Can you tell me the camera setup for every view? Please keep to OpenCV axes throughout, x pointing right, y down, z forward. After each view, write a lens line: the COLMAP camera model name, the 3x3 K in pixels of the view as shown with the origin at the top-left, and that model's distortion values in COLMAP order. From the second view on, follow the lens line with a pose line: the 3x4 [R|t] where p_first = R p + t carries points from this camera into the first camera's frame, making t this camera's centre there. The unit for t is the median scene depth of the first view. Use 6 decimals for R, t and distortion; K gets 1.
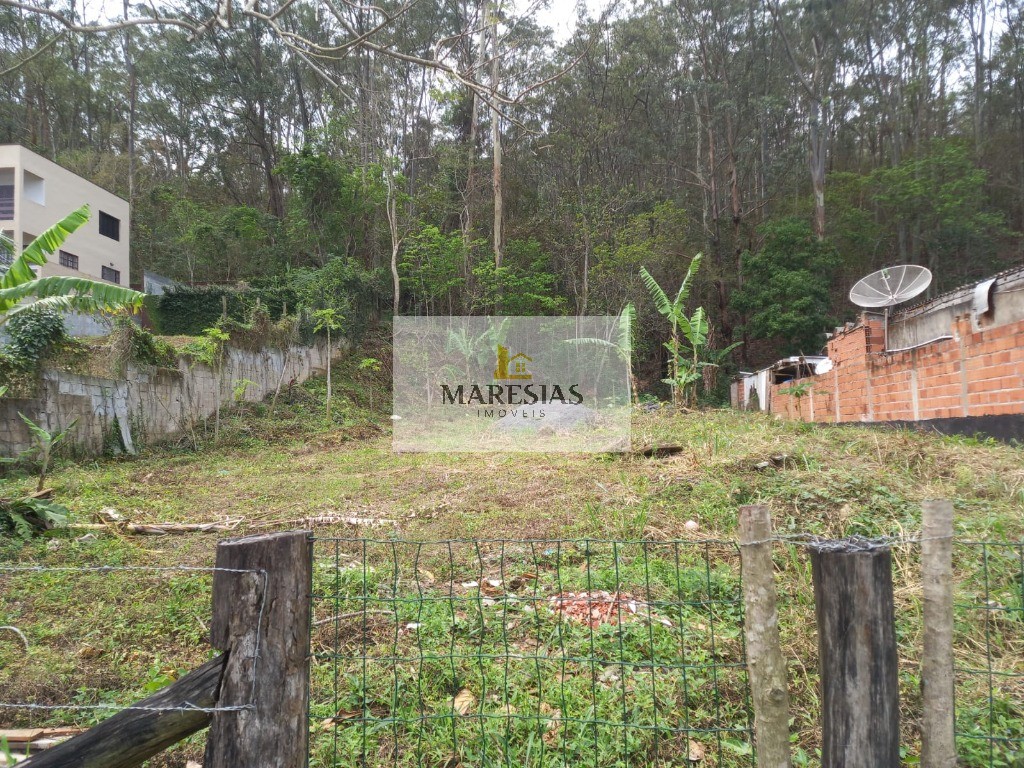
lens RADIAL K [[720.8, 0, 539.8], [0, 720.8, 384.0], [0, 0, 1]] dist [0.069653, -0.050741]
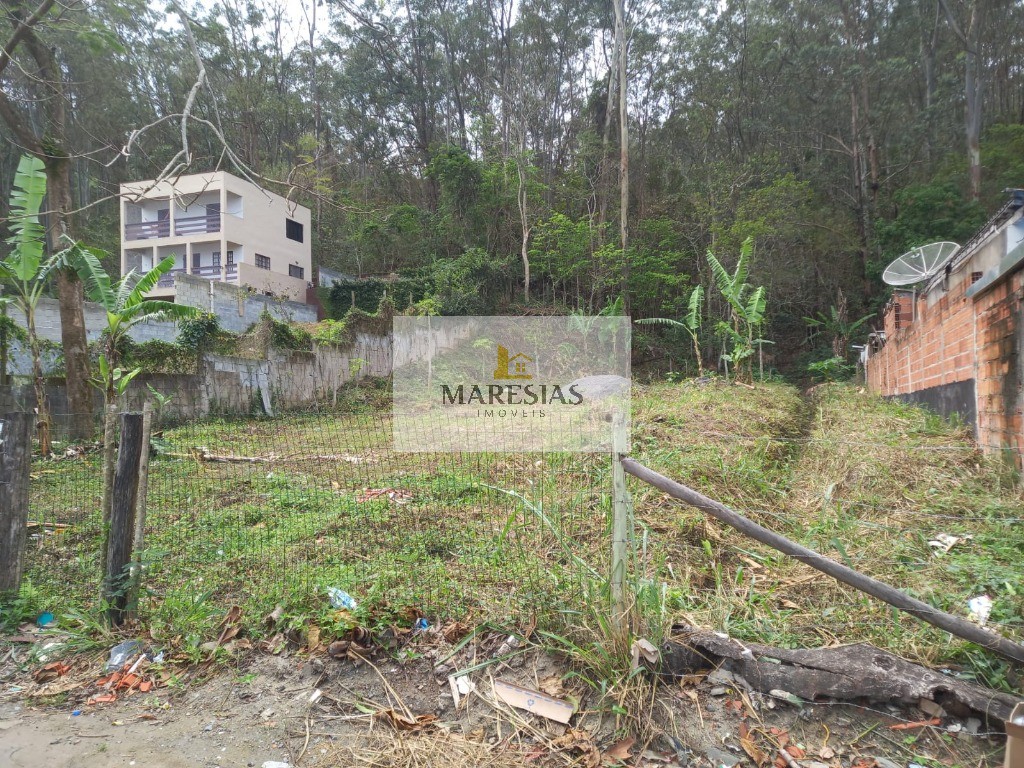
lens RADIAL K [[716.4, 0, 539.6], [0, 716.4, 383.2], [0, 0, 1]] dist [0.068788, -0.046320]
pose [[0.969361, 0.001354, -0.245636, 0.199598], [0.007106, 0.999412, 0.033549, -0.003470], [0.245537, -0.034266, 0.968781, -0.125387]]
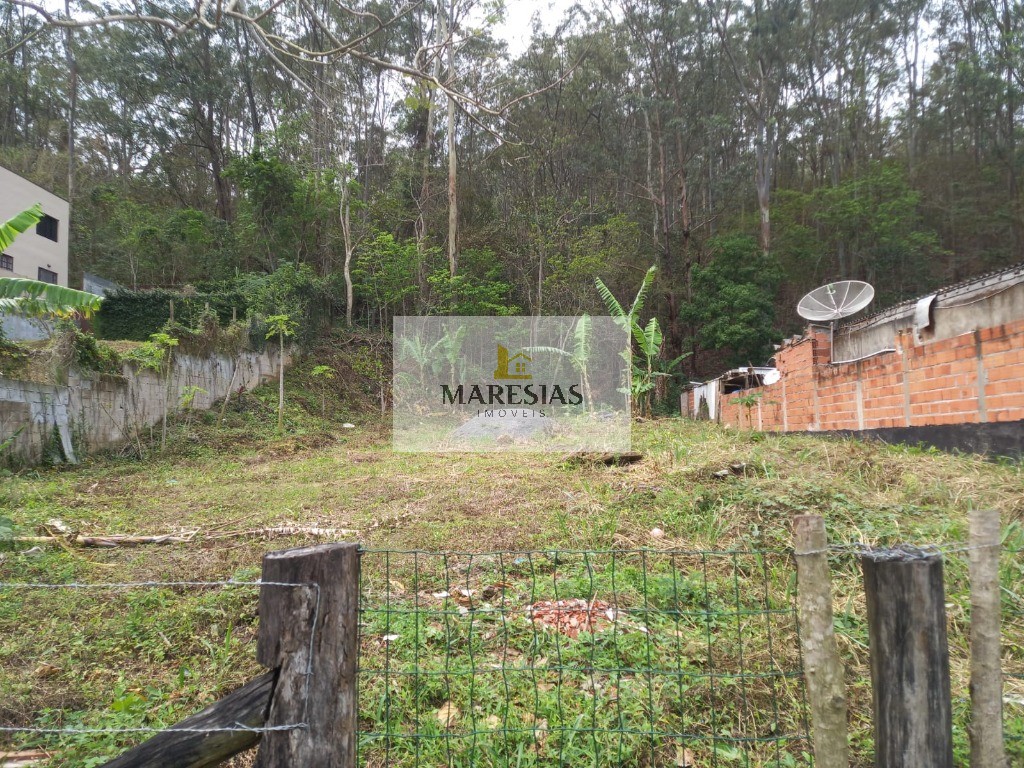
lens RADIAL K [[716.4, 0, 539.6], [0, 716.4, 383.2], [0, 0, 1]] dist [0.068788, -0.046320]
pose [[0.997706, 0.006689, 0.067370, -0.009077], [-0.005812, 0.999896, -0.013194, -0.000164], [-0.067452, 0.012772, 0.997641, 0.000563]]
